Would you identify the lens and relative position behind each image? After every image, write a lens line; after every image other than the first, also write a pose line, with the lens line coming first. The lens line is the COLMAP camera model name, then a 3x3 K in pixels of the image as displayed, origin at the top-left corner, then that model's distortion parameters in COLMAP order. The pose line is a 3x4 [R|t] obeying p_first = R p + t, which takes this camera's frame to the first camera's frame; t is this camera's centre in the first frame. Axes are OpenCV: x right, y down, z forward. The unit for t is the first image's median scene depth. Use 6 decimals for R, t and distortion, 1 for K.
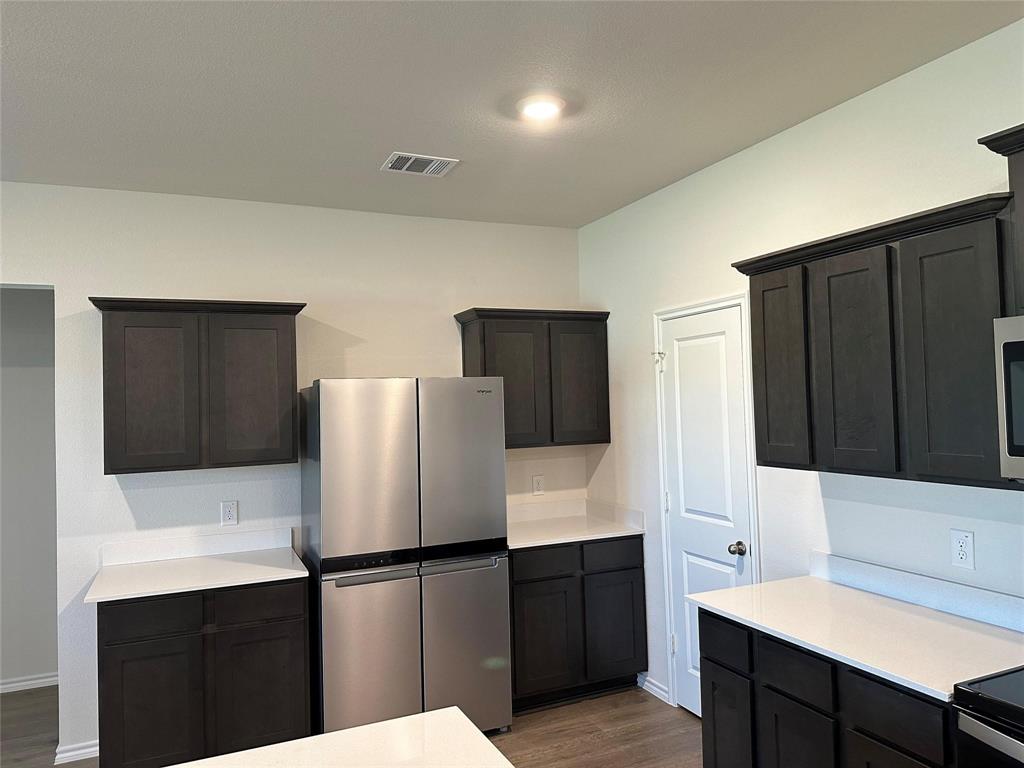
lens RADIAL K [[714.1, 0, 511.8], [0, 714.1, 387.5], [0, 0, 1]] dist [0.073027, -0.082842]
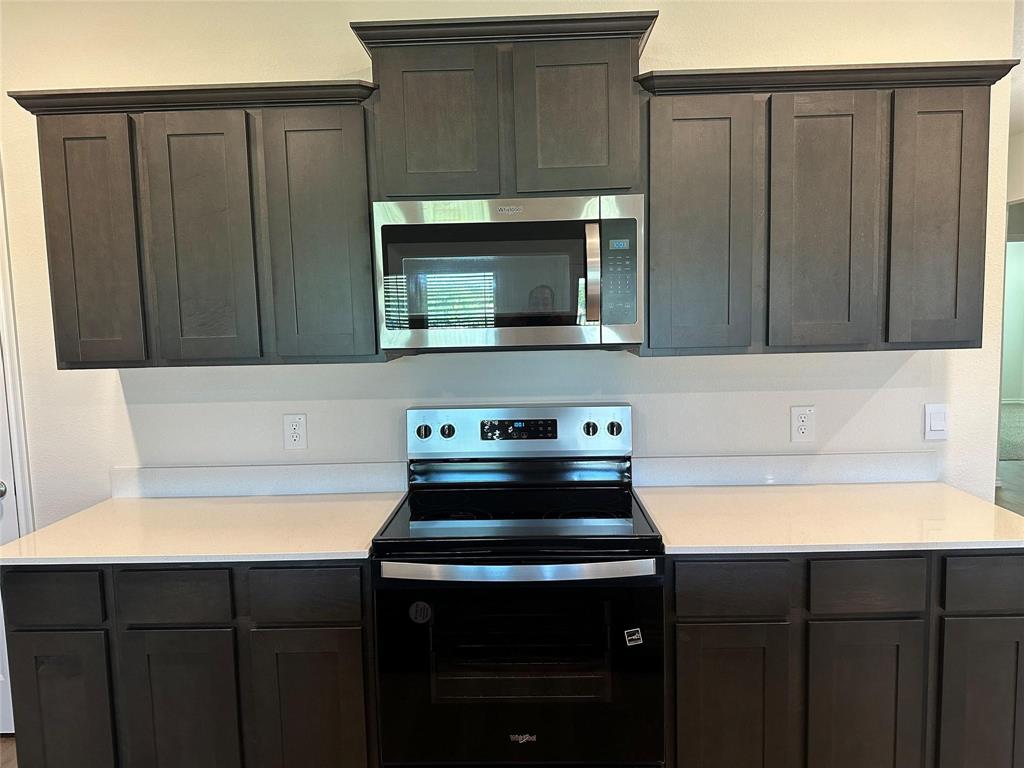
lens RADIAL K [[820.2, 0, 512.4], [0, 820.2, 384.4], [0, 0, 1]] dist [0.013354, -0.017092]
pose [[0.443404, -0.076687, 0.893035, -0.263178], [-0.005574, 0.996078, 0.088304, 0.049793], [-0.896305, -0.044132, 0.441238, 0.203836]]
